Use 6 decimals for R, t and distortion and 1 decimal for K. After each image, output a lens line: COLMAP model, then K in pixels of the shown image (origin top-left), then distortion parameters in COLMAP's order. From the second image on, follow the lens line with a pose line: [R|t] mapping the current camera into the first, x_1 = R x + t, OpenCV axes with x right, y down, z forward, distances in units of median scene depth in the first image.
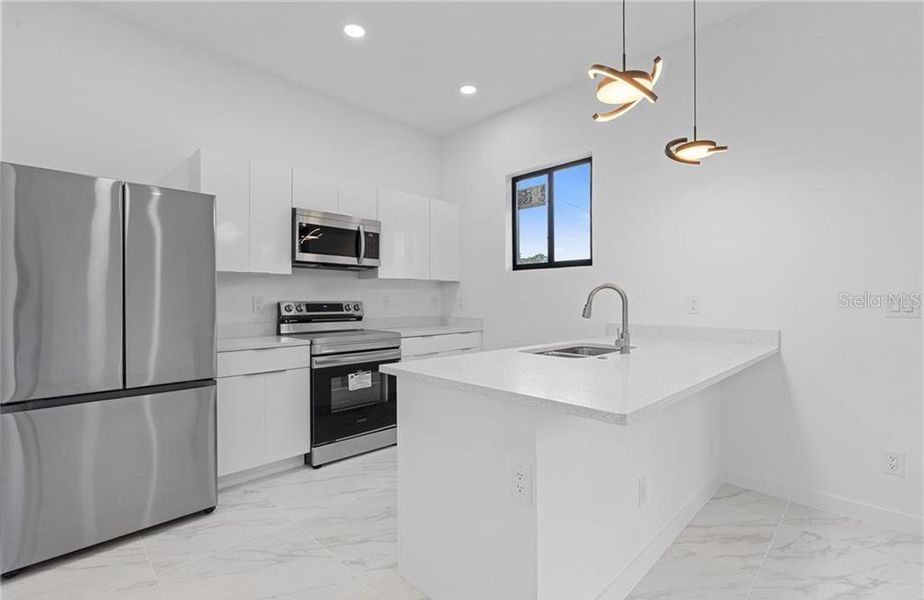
lens RADIAL K [[416.1, 0, 462.0], [0, 416.1, 300.0], [0, 0, 1]] dist [-0.000163, 0.000219]
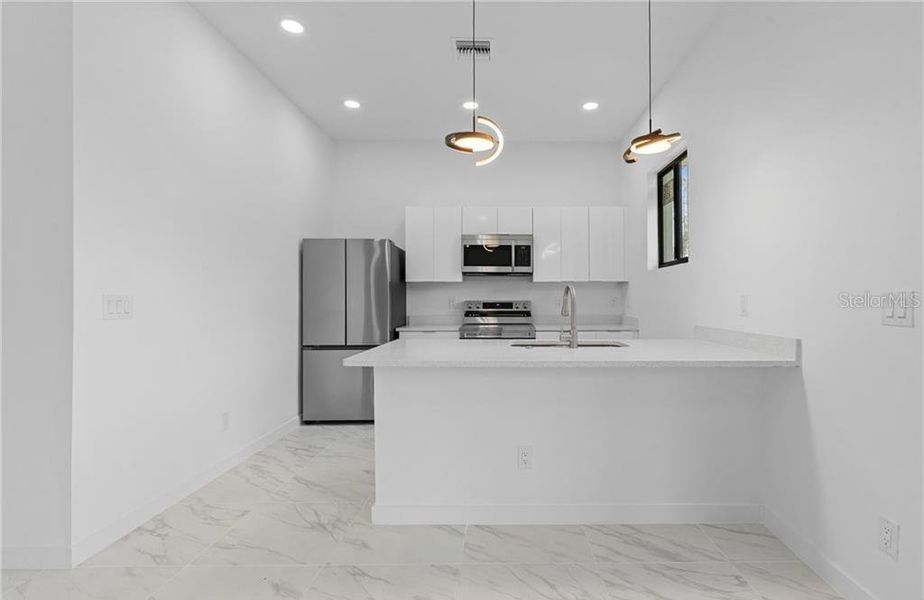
lens RADIAL K [[440.2, 0, 507.3], [0, 440.2, 301.5], [0, 0, 1]] dist [0.001939, 0.000323]
pose [[0.715884, 0.002106, -0.698216, 0.772425], [0.001961, 0.999985, 0.005027, -0.001851], [0.698217, -0.004968, 0.715869, 0.029347]]
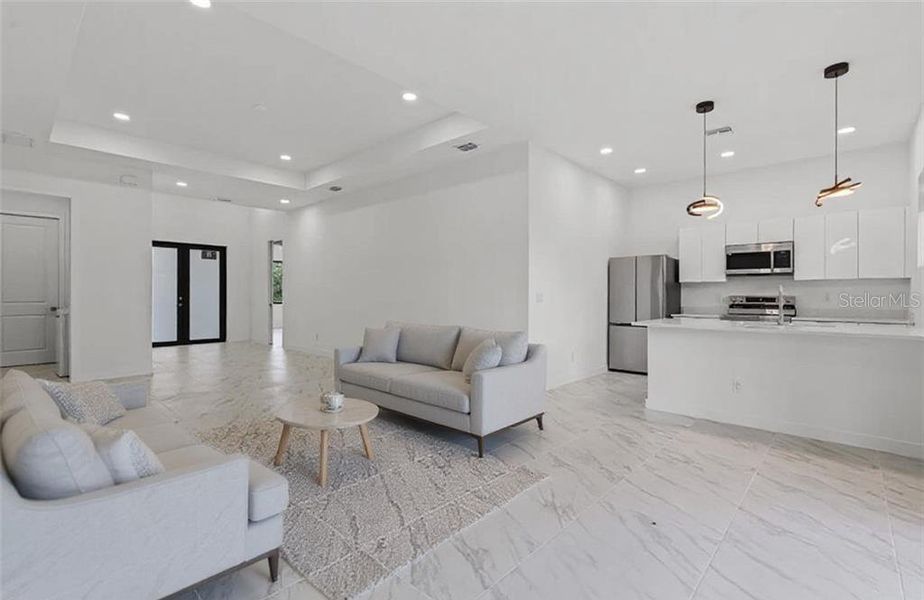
lens RADIAL K [[416.1, 0, 462.0], [0, 416.1, 300.0], [0, 0, 1]] dist [-0.000163, 0.000219]
pose [[0.036700, 0.010111, -0.999275, 1.468005], [0.000619, 0.999948, 0.010141, 0.002226], [0.999326, -0.000991, 0.036692, -0.269647]]
